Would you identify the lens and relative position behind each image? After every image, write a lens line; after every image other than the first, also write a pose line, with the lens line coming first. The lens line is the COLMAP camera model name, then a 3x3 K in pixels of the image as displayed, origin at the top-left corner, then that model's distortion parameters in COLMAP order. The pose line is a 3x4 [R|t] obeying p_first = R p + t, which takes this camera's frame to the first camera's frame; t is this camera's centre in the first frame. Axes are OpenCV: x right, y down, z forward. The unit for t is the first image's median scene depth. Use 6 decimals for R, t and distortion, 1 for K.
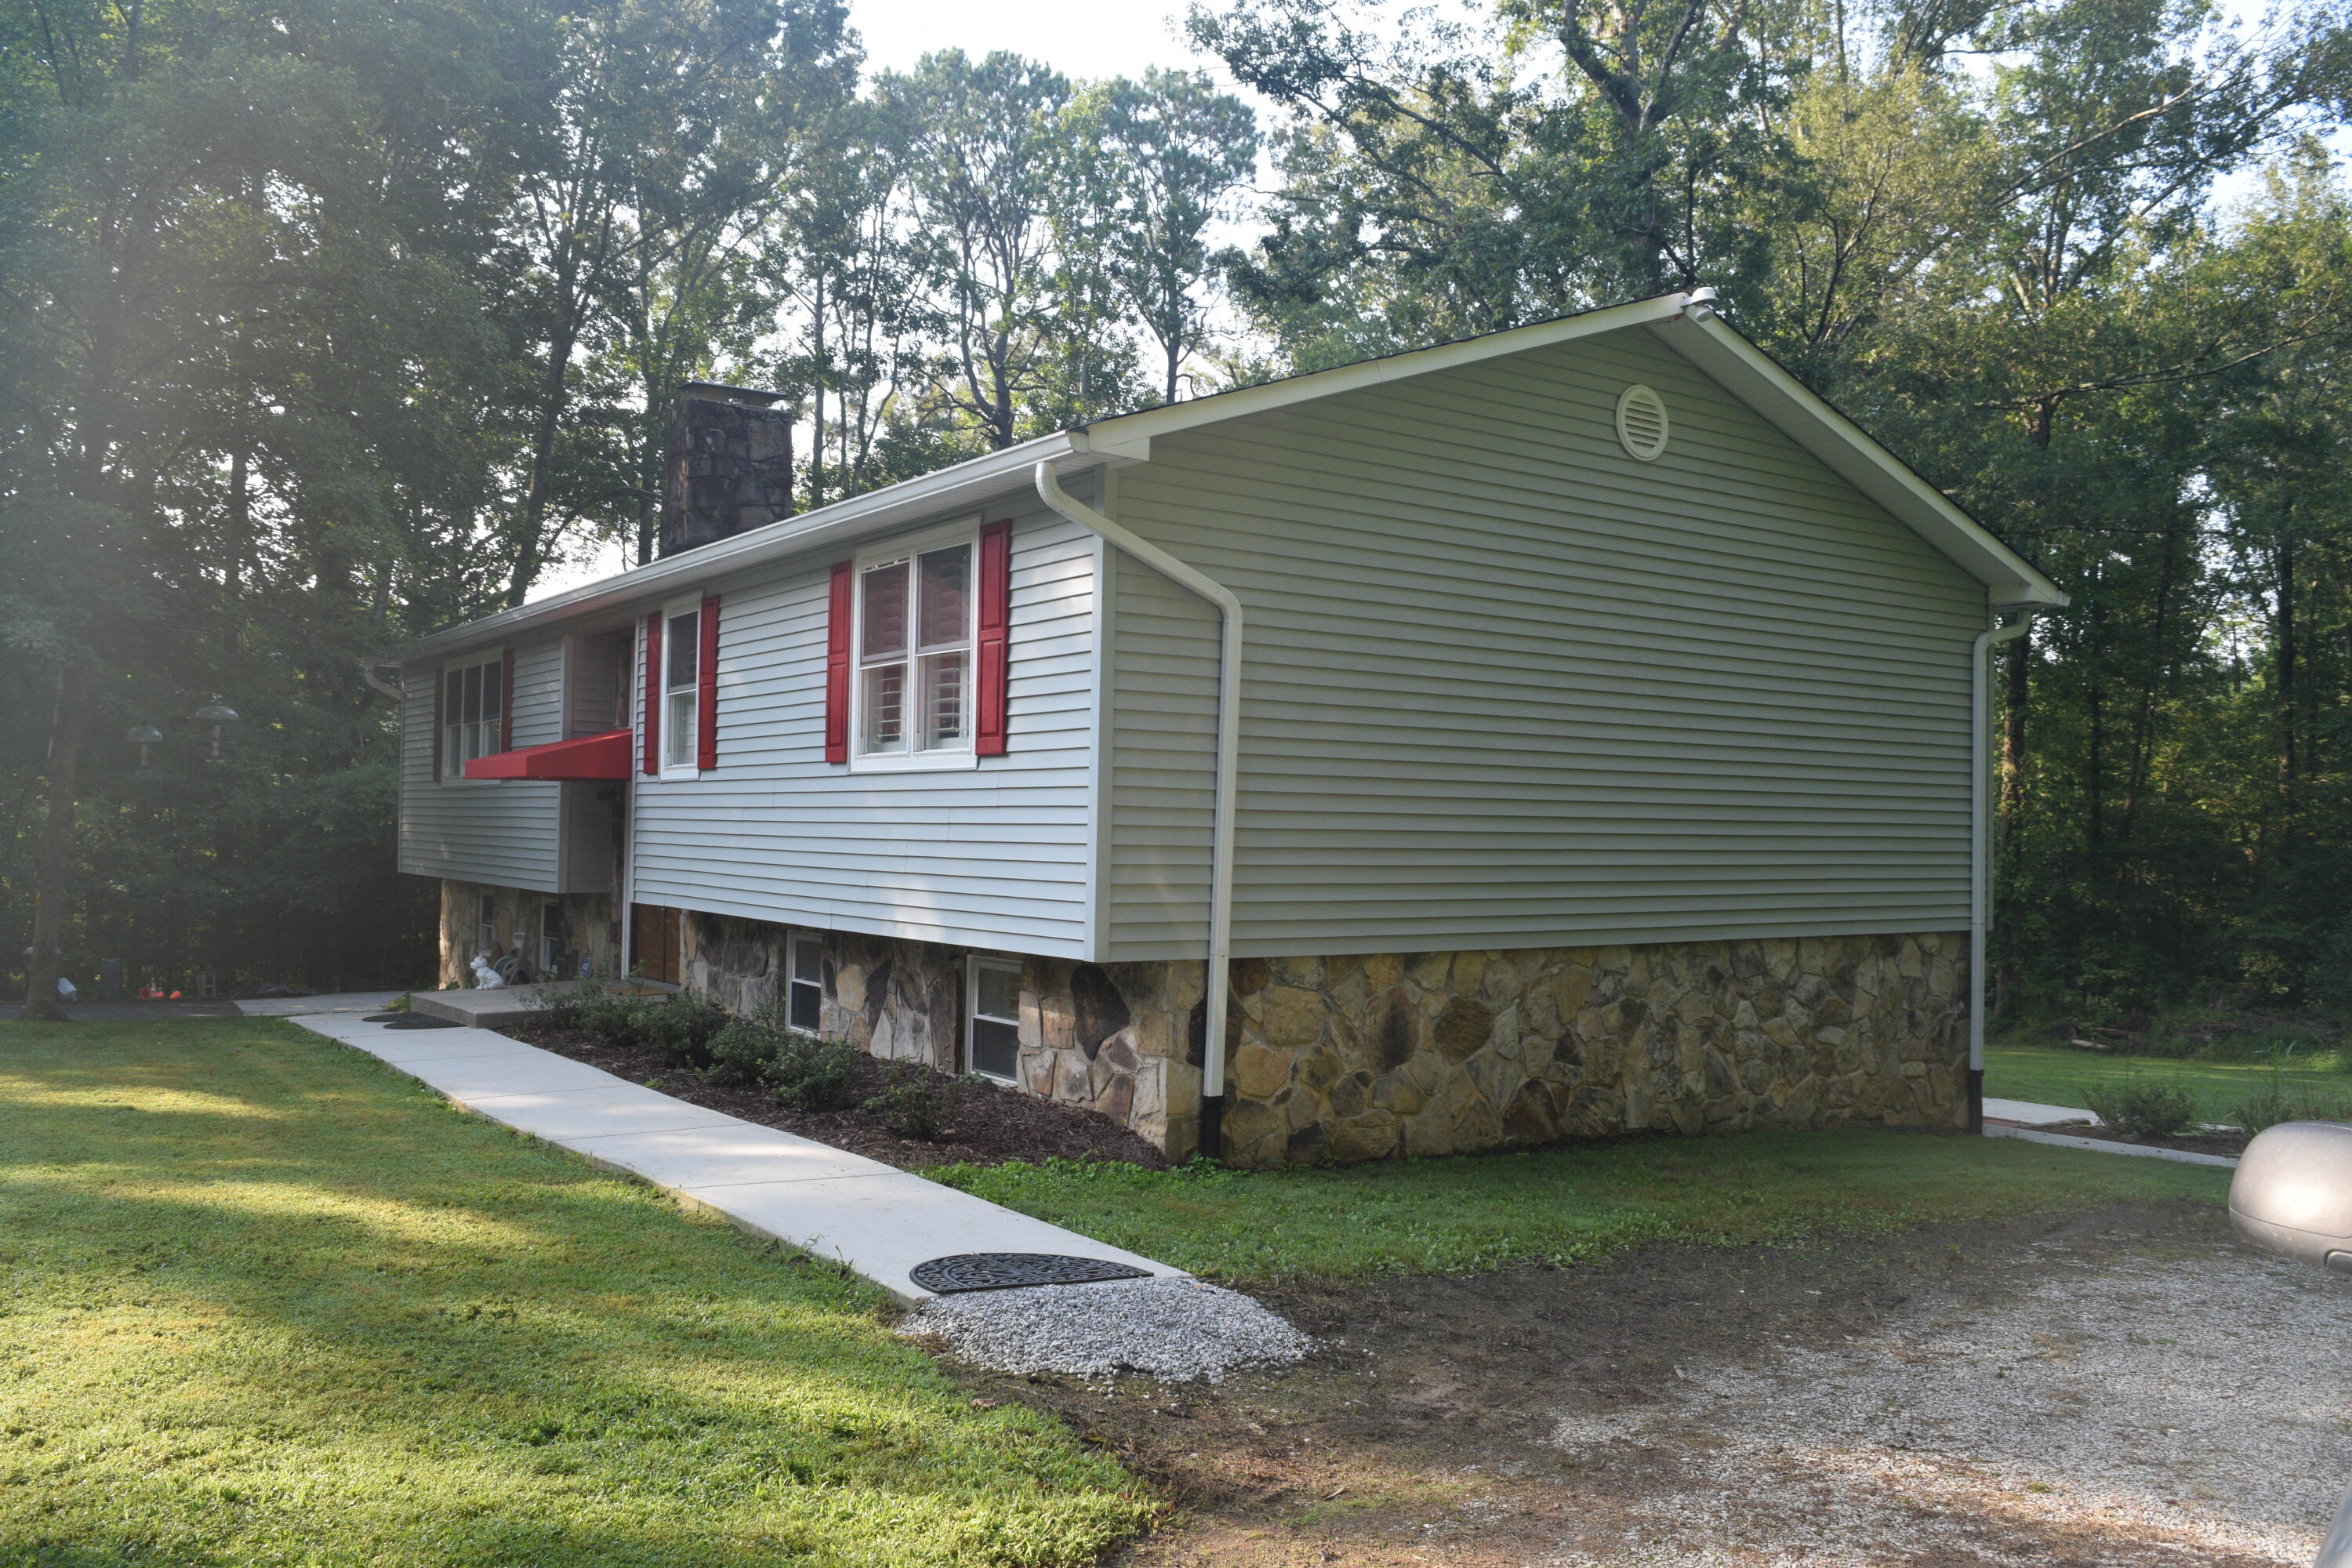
lens RADIAL K [[1826.0, 0, 1172.6], [0, 1826.0, 785.5], [0, 0, 1]] dist [-0.018769, 0.013162]
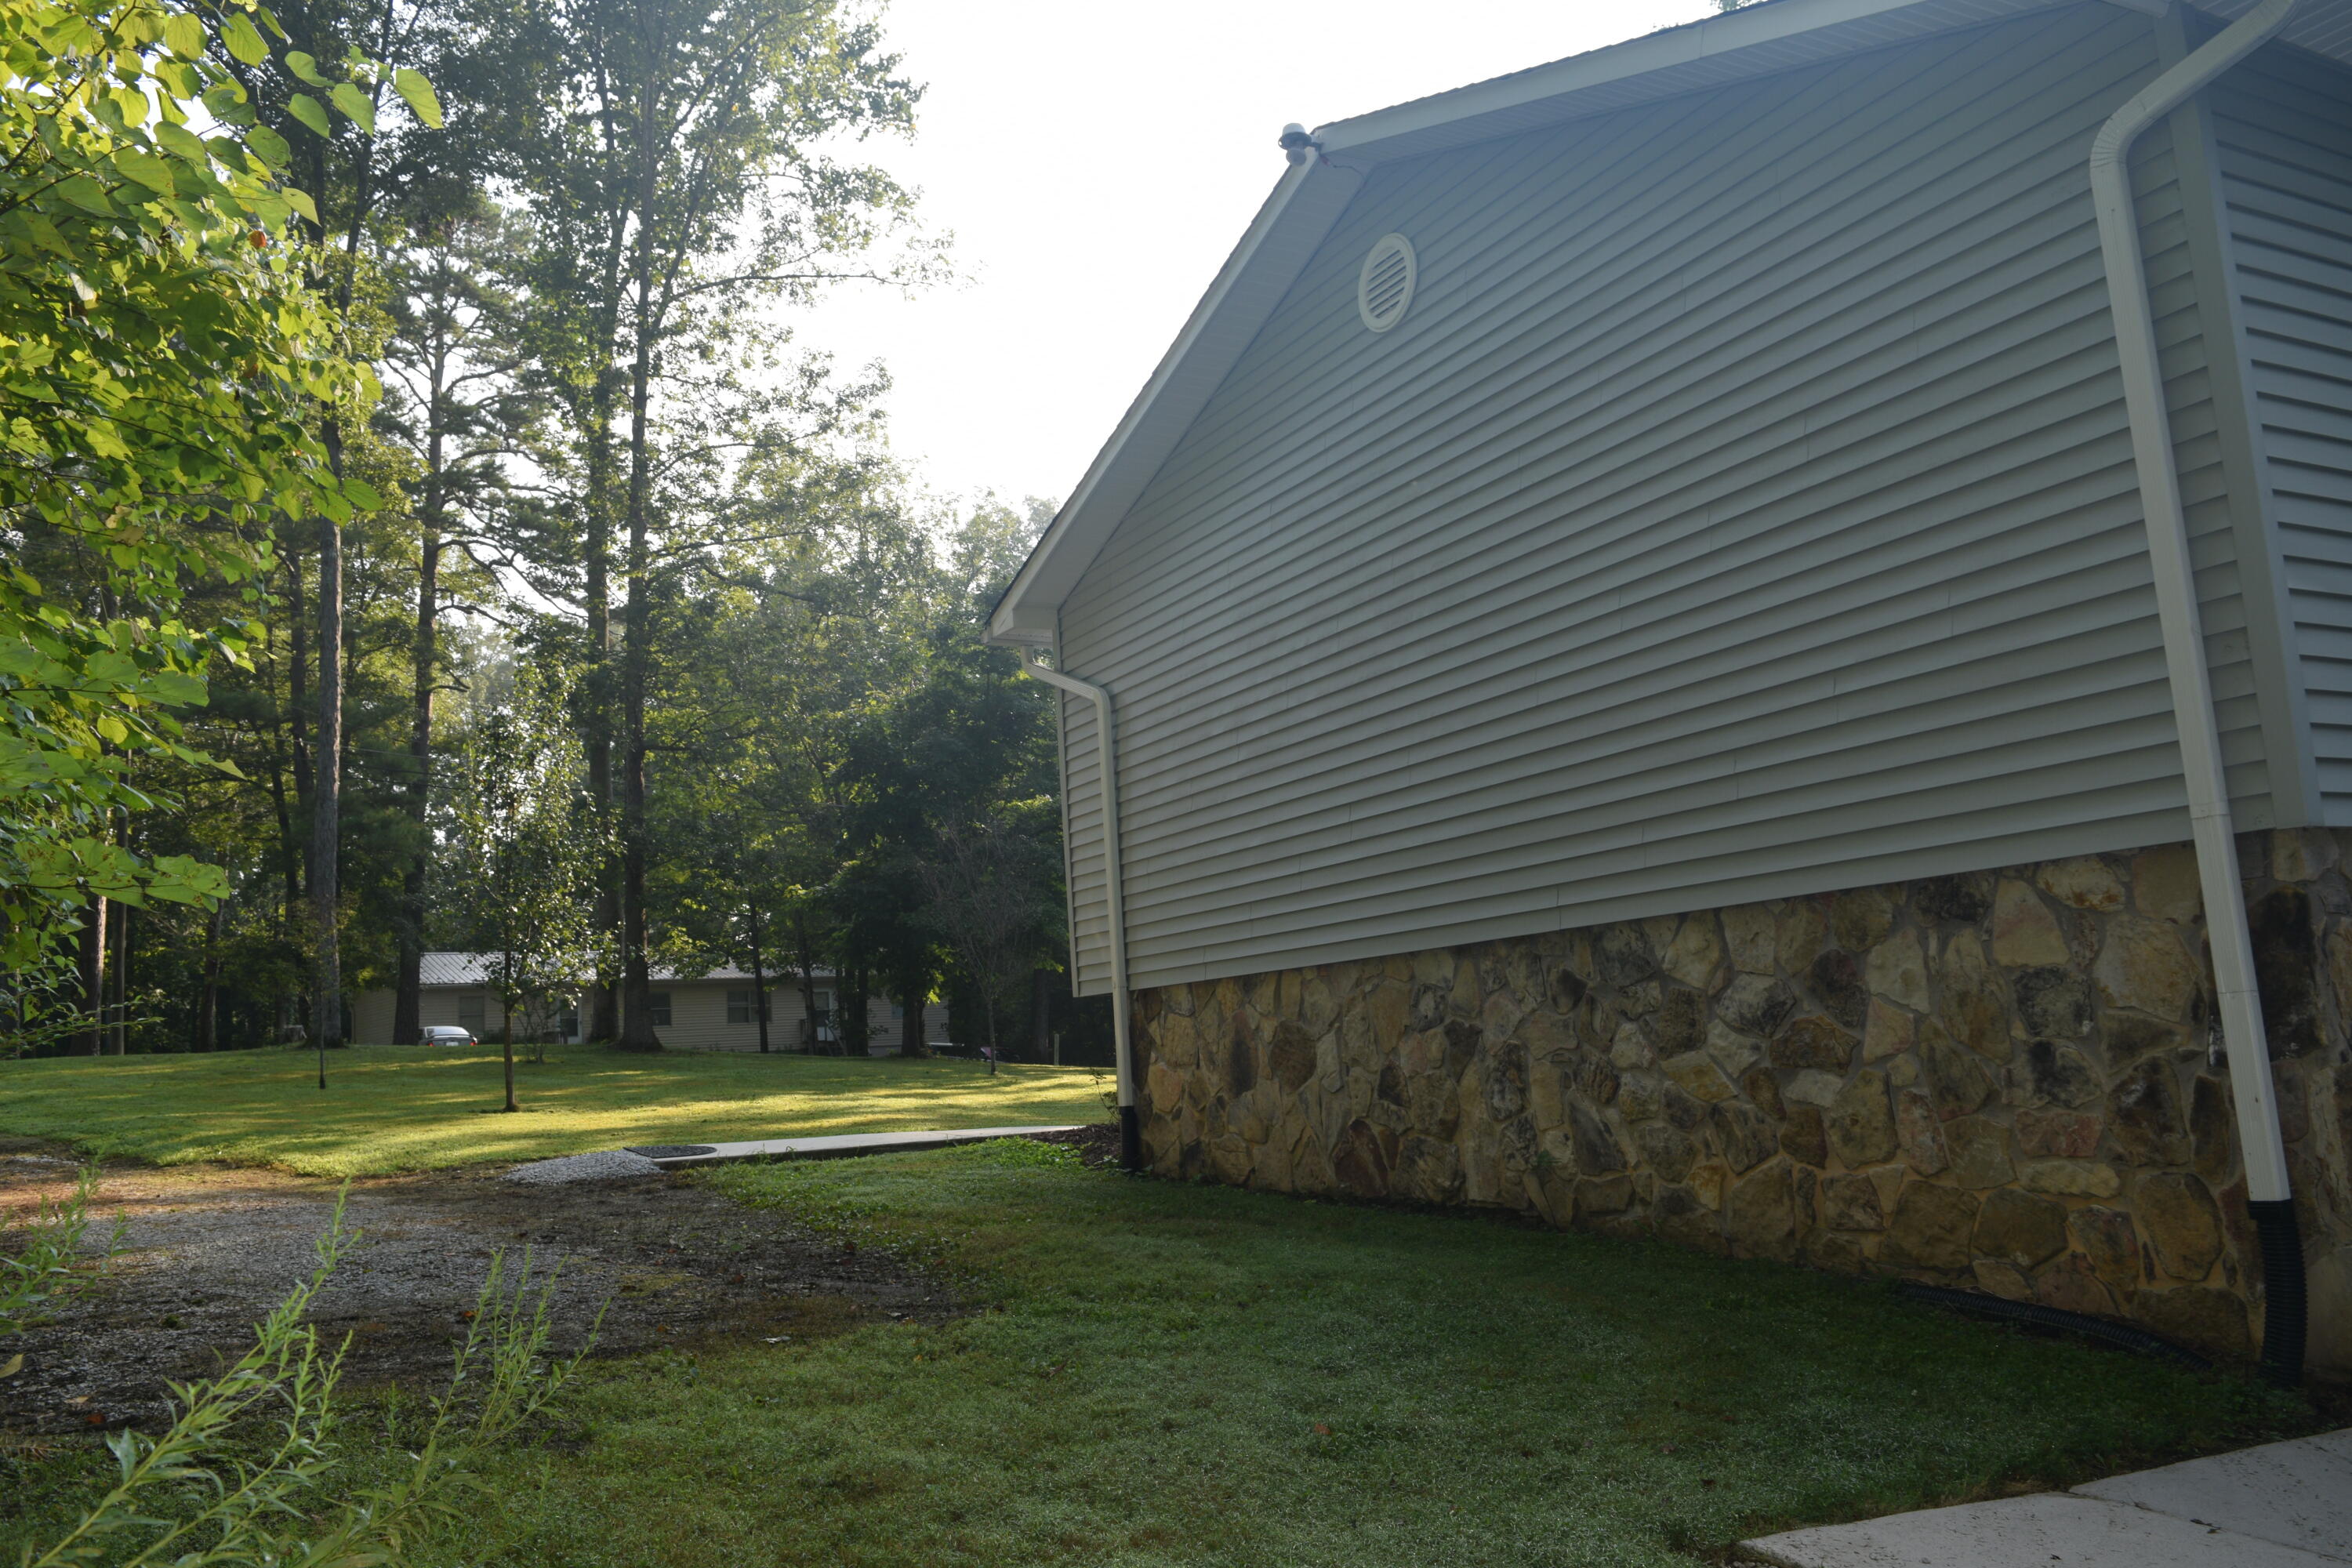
lens RADIAL K [[1826.0, 0, 1199.2], [0, 1826.0, 770.9], [0, 0, 1]] dist [-0.018769, 0.013162]
pose [[-0.107369, -0.164842, -0.980459, 1.013658], [0.080965, 0.981434, -0.173872, 0.138488], [0.990917, -0.098052, -0.092029, 0.981758]]
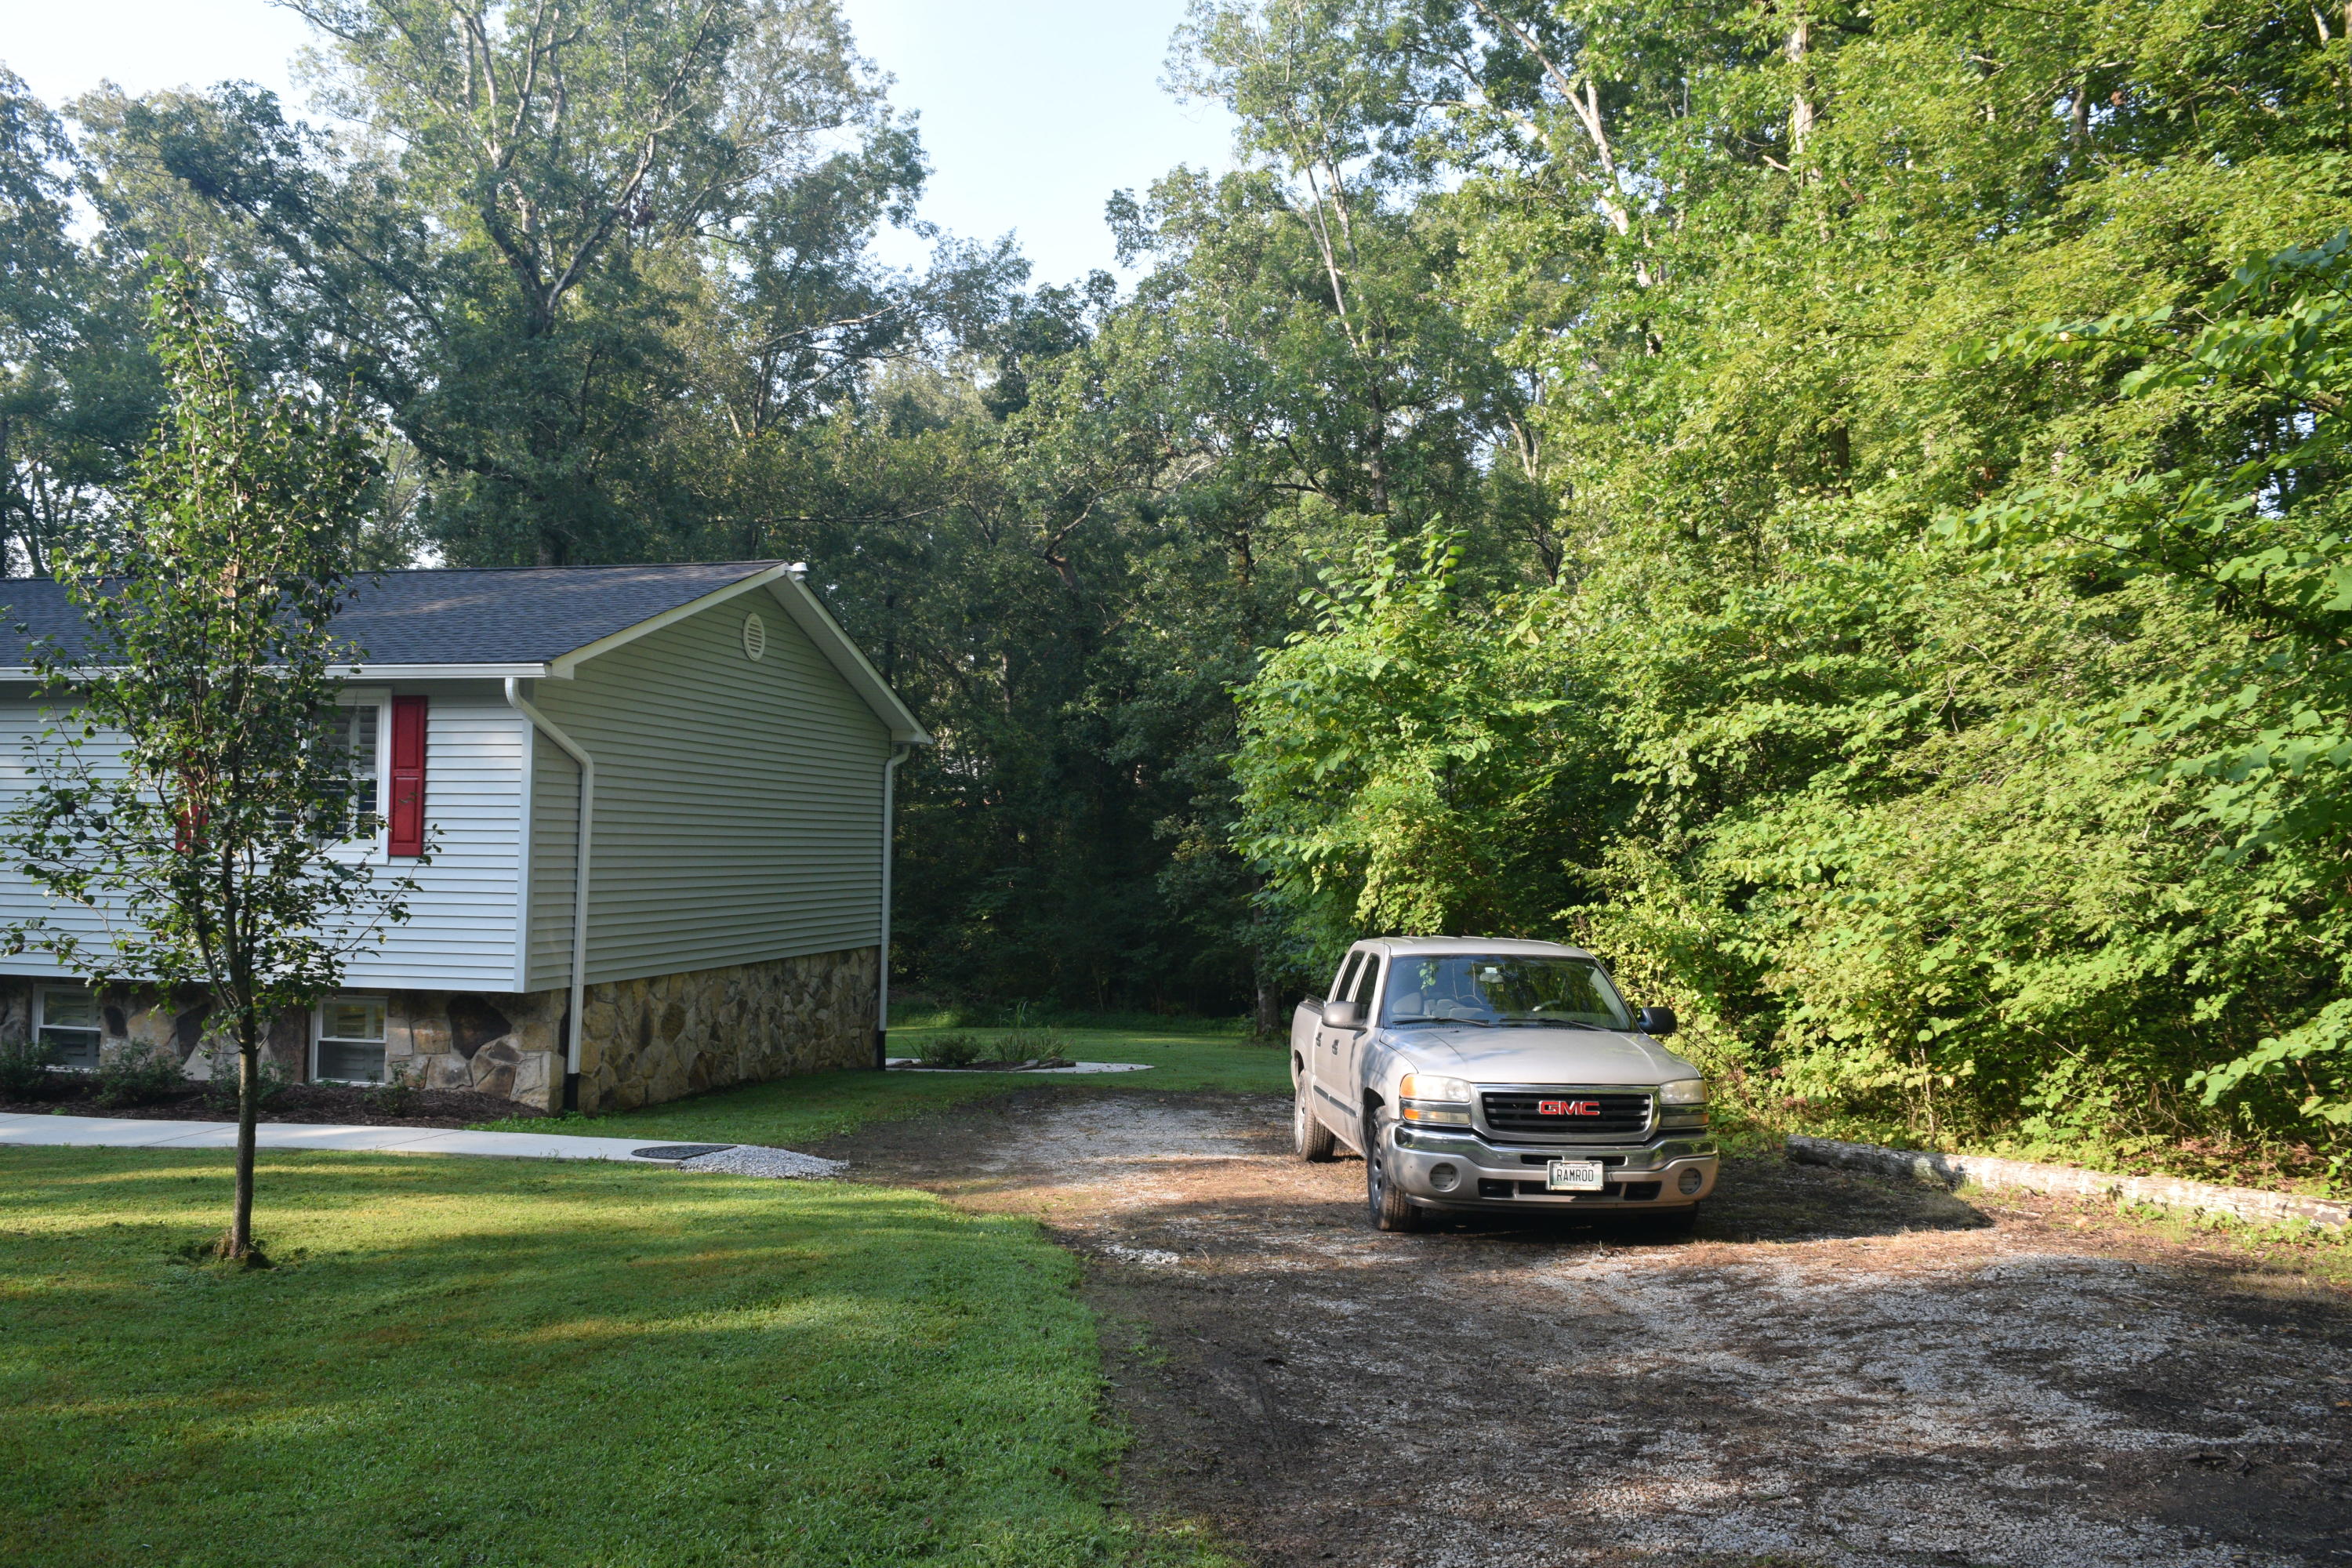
lens RADIAL K [[1826.0, 0, 1169.6], [0, 1826.0, 783.7], [0, 0, 1]] dist [-0.018769, 0.013162]
pose [[0.733652, 0.018981, 0.679260, -0.564645], [-0.018755, 0.999795, -0.007681, -0.065483], [-0.679266, -0.007104, 0.733857, -0.425593]]
